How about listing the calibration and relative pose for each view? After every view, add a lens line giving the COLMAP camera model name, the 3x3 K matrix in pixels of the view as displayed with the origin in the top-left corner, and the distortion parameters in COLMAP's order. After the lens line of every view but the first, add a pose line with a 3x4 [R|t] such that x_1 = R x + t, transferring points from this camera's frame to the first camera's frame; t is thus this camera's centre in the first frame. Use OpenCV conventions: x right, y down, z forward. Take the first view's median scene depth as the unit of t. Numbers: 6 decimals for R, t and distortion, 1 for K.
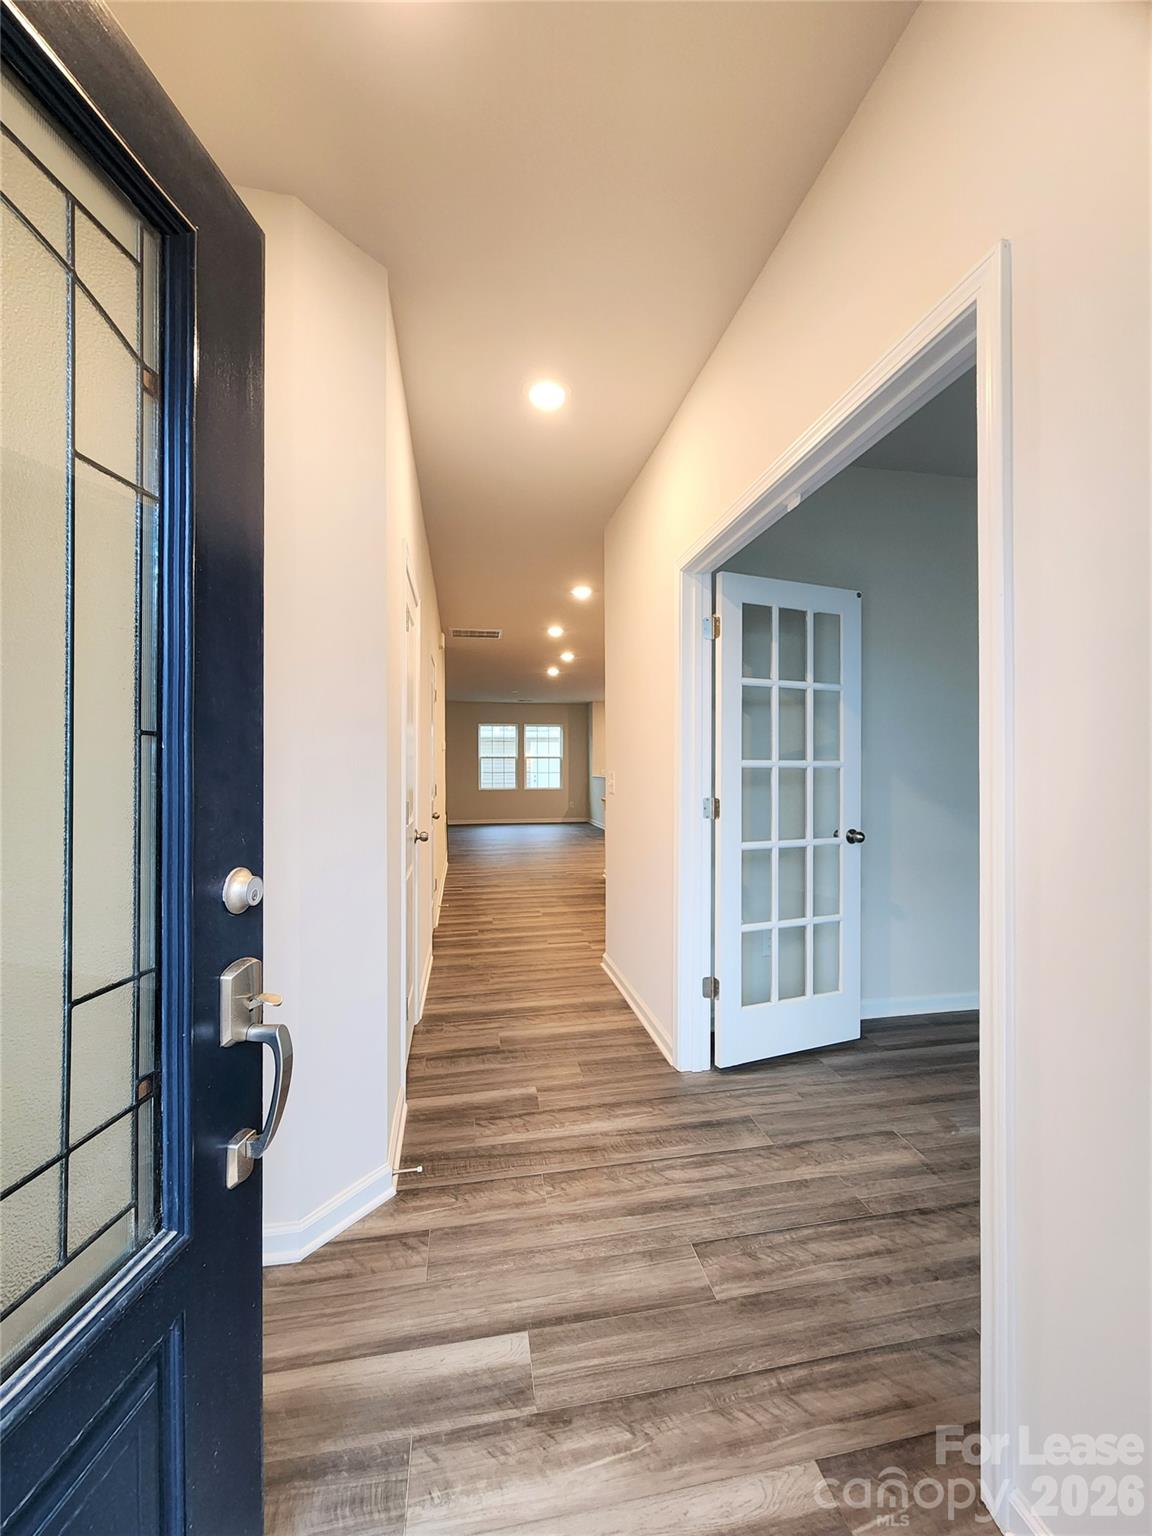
lens RADIAL K [[625.4, 0, 582.6], [0, 625.4, 772.0], [0, 0, 1]] dist [0.001504, 0.000234]
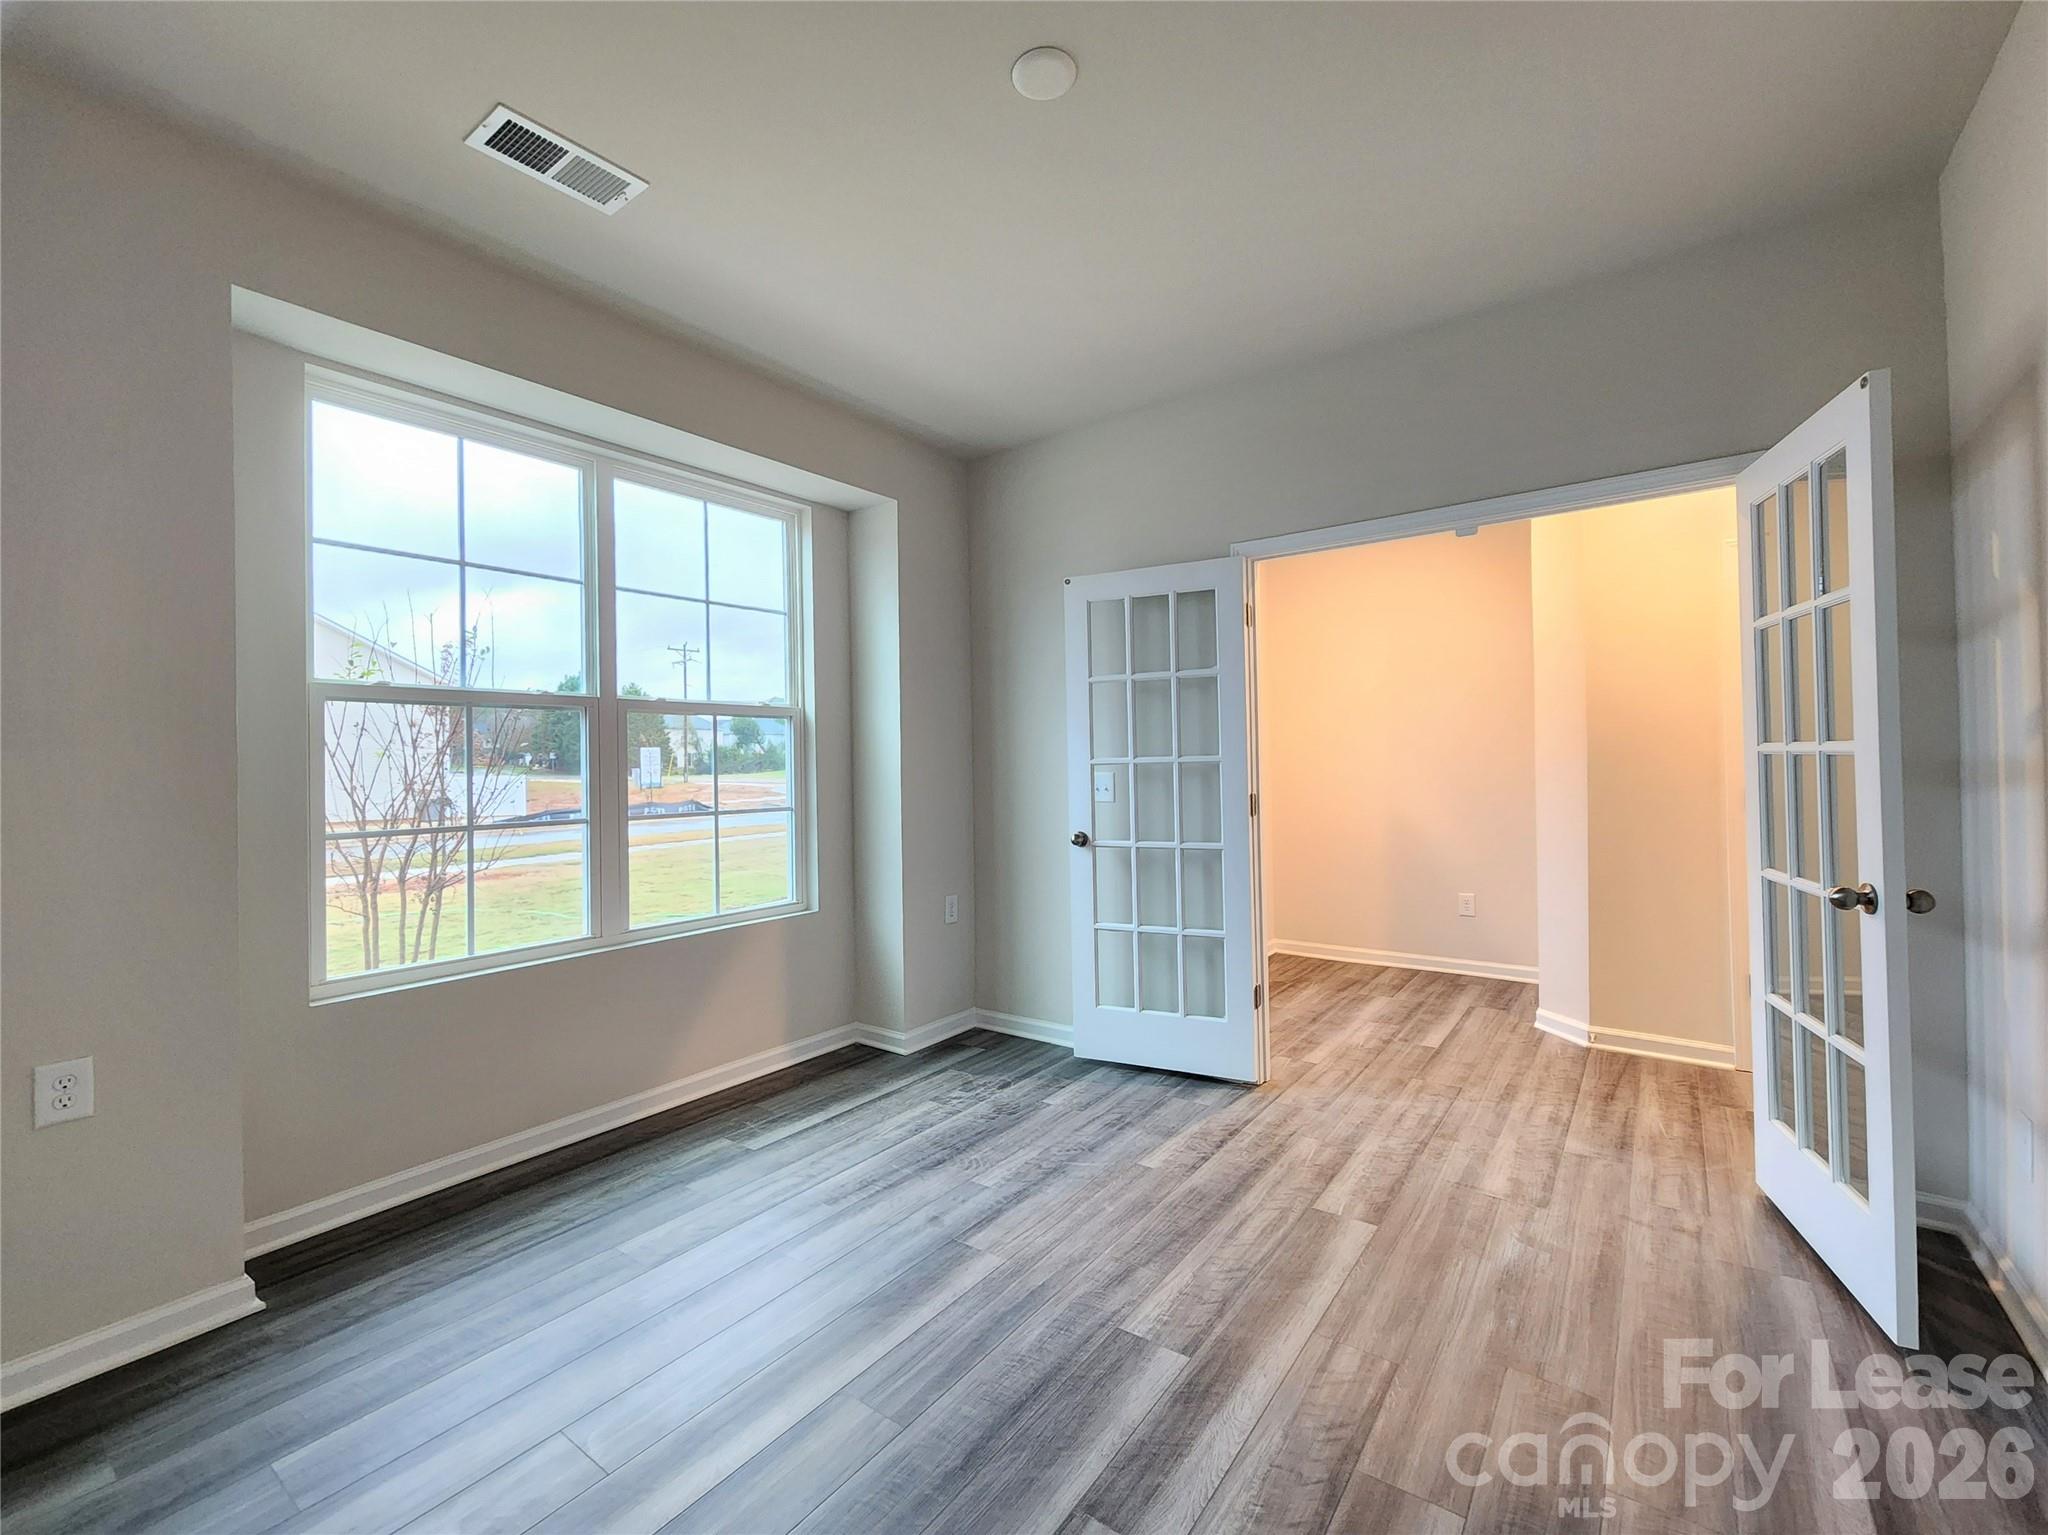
lens RADIAL K [[833.8, 0, 1020.6], [0, 833.8, 755.5], [0, 0, 1]] dist [0.001504, 0.000234]
pose [[-0.732530, 0.013121, -0.680608, 2.054860], [0.018852, 0.999822, -0.001015, -0.027551], [0.680473, -0.013574, -0.732647, 1.597719]]
